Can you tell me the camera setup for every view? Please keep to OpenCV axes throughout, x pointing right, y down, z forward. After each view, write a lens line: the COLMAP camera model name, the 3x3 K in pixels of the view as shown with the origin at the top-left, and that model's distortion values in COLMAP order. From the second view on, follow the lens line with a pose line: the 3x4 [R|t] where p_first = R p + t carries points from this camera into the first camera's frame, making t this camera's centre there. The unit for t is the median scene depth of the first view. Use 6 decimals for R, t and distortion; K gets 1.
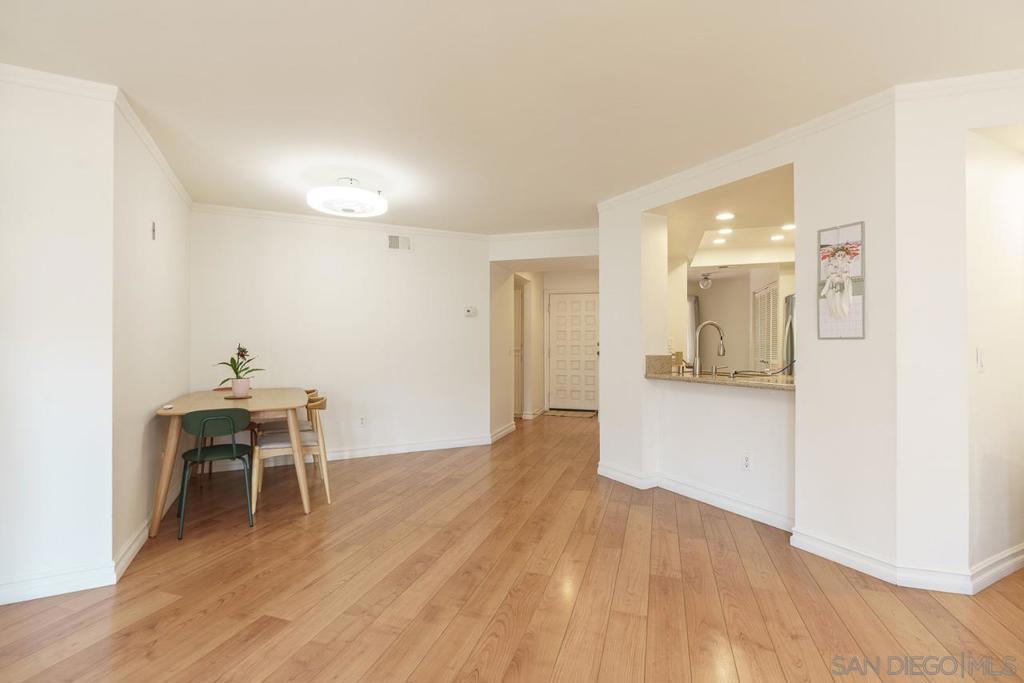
lens RADIAL K [[466.5, 0, 513.1], [0, 466.5, 342.1], [0, 0, 1]] dist [0.000248, 0.001190]
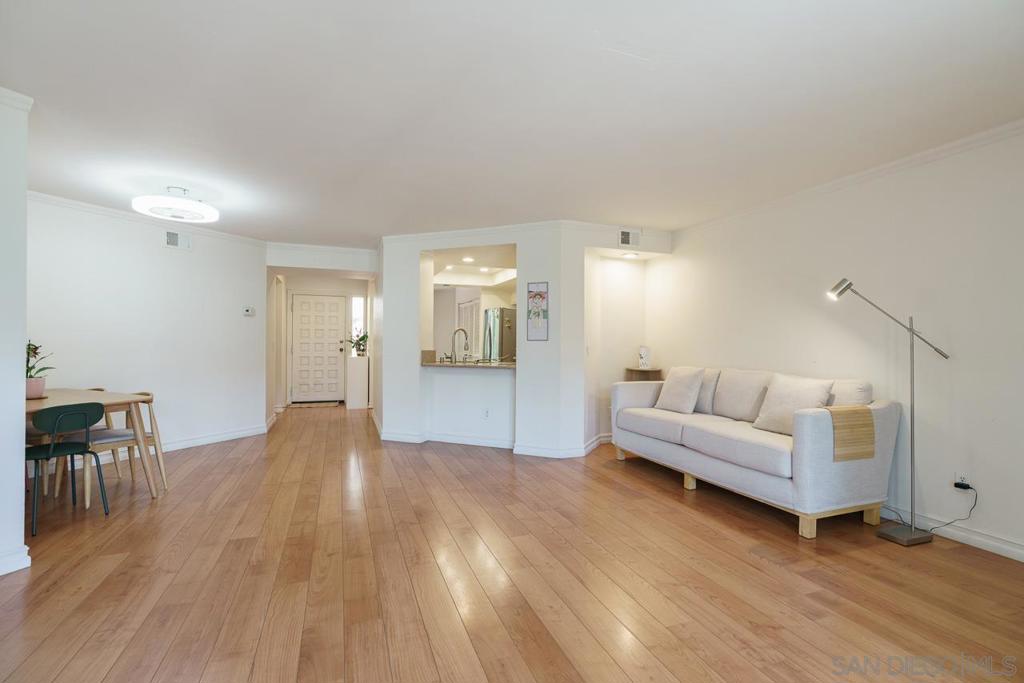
lens RADIAL K [[466.5, 0, 512.0], [0, 466.5, 341.5], [0, 0, 1]] dist [0.000248, 0.001190]
pose [[0.789706, 0.004162, 0.613471, -0.397168], [-0.007627, 0.999966, 0.003034, -0.005120], [-0.613438, -0.007075, 0.789711, -0.324927]]
